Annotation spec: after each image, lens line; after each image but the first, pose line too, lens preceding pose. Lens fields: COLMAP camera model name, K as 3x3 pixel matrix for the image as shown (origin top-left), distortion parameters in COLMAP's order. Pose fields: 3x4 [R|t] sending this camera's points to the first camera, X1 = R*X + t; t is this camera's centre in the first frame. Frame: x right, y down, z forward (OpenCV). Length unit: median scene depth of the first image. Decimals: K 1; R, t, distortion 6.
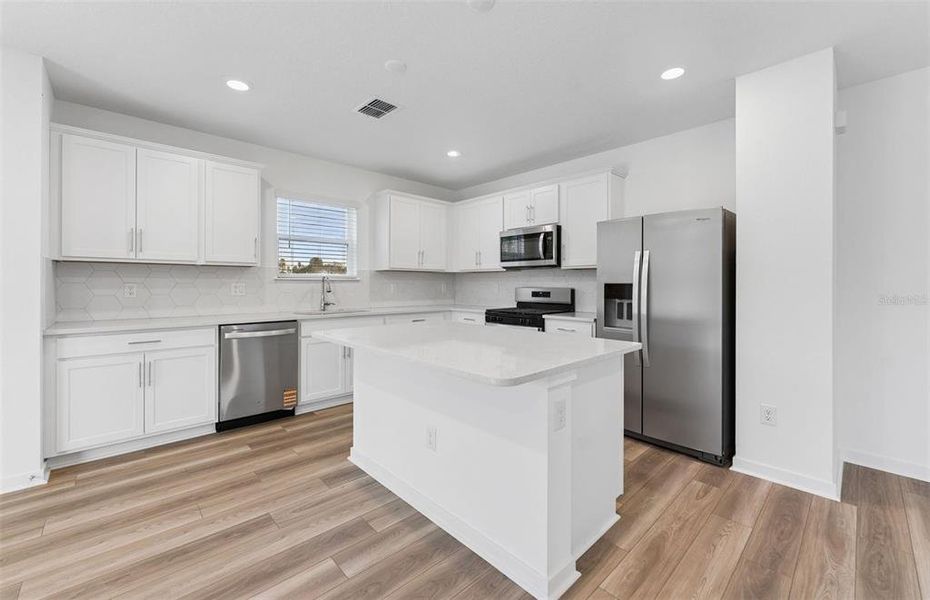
lens RADIAL K [[373.1, 0, 463.9], [0, 373.1, 287.5], [0, 0, 1]] dist [-0.001477, 0.000170]
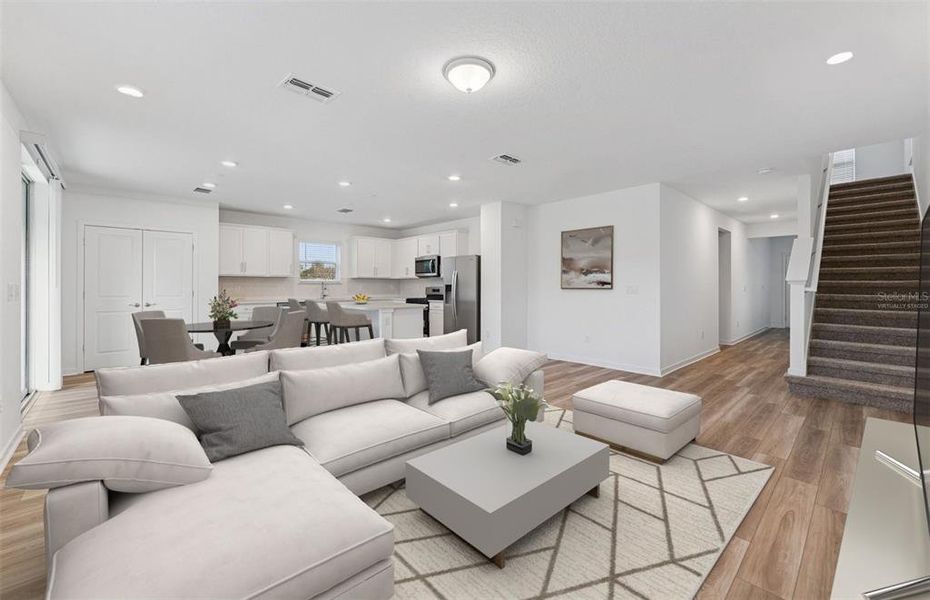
lens RADIAL K [[373.1, 0, 463.9], [0, 373.1, 287.5], [0, 0, 1]] dist [-0.001477, 0.000170]
pose [[0.999916, -0.004381, -0.012168, 0.415678], [0.004312, 0.999975, -0.005668, 0.016302], [0.012192, 0.005615, 0.999910, -1.019164]]
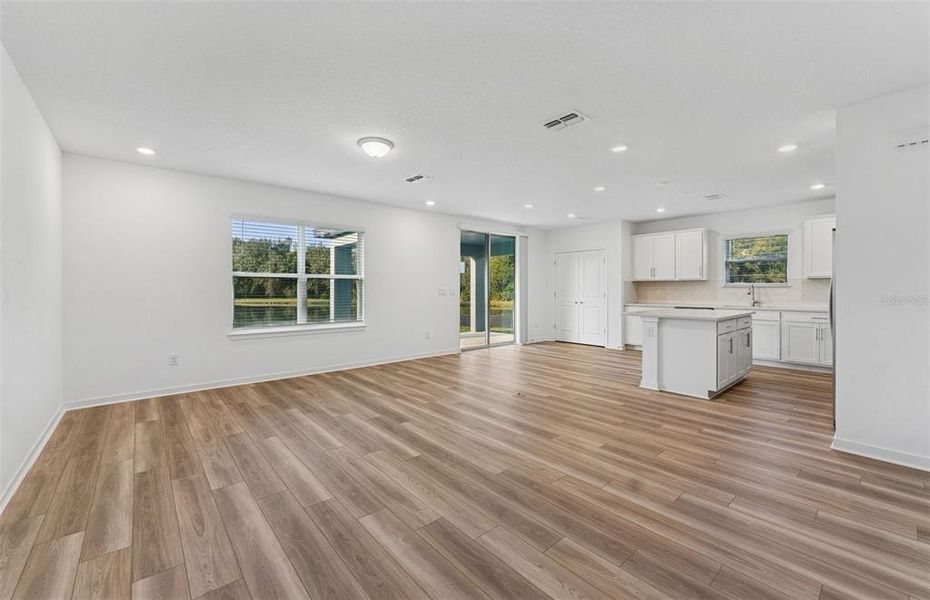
lens RADIAL K [[373.1, 0, 463.9], [0, 373.1, 287.5], [0, 0, 1]] dist [-0.001477, 0.000170]
pose [[-0.041505, -0.007769, -0.999108, 1.318106], [-0.012366, 0.999897, -0.007262, 0.009165], [0.999062, 0.012053, -0.041597, -0.151758]]
